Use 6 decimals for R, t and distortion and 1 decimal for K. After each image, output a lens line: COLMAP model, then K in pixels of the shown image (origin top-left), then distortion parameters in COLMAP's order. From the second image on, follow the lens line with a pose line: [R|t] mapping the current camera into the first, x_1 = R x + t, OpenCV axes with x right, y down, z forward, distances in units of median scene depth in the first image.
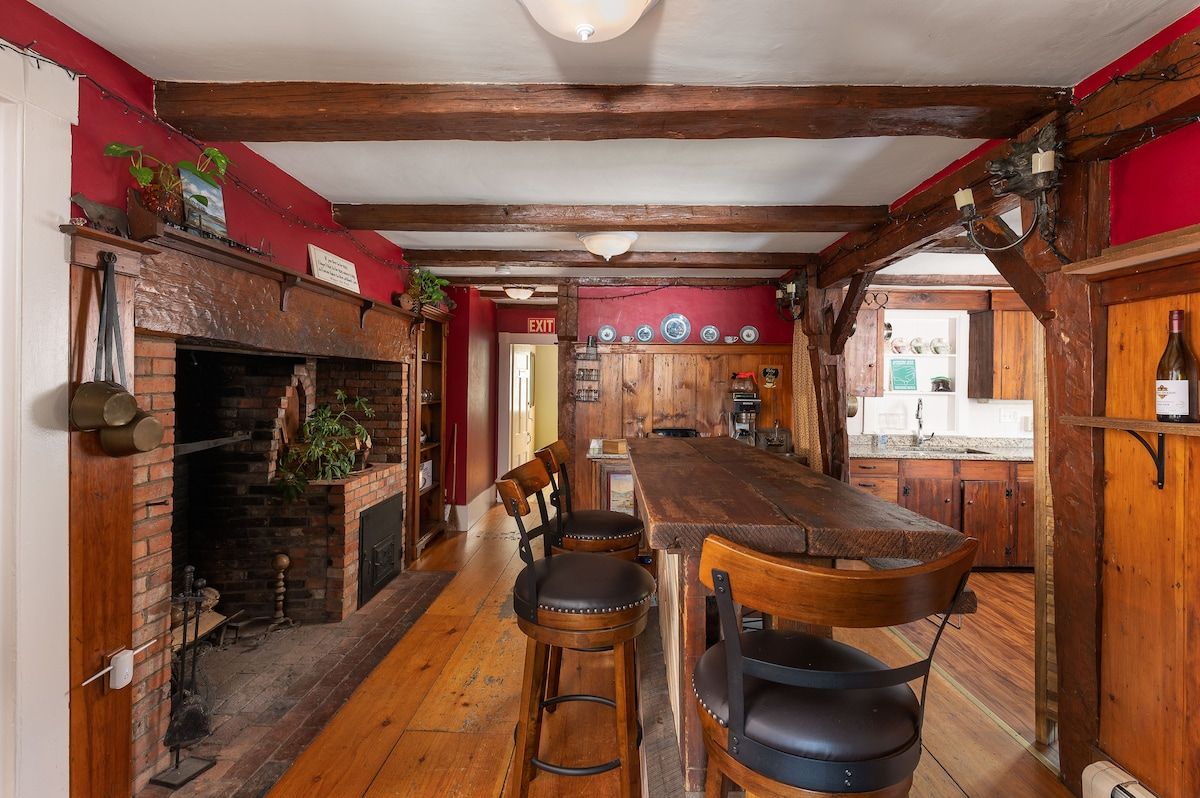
lens RADIAL K [[570.1, 0, 601.6], [0, 570.1, 390.2], [0, 0, 1]] dist [0.002304, 0.000375]
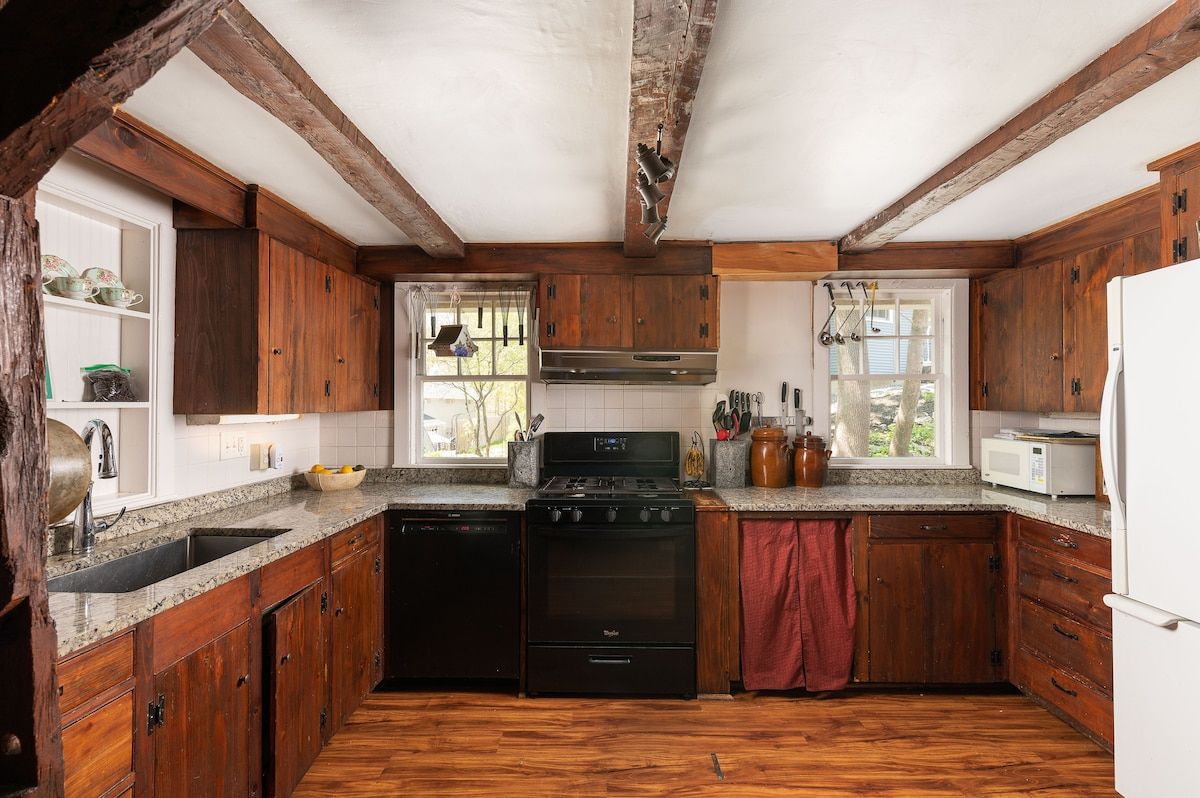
lens RADIAL K [[570.1, 0, 602.4], [0, 570.1, 393.6], [0, 0, 1]] dist [0.002304, 0.000375]
pose [[-0.007589, 0.003523, 0.999965, 0.202191], [0.002429, 0.999991, -0.003504, 0.000276], [-0.999968, 0.002402, -0.007598, 0.713512]]
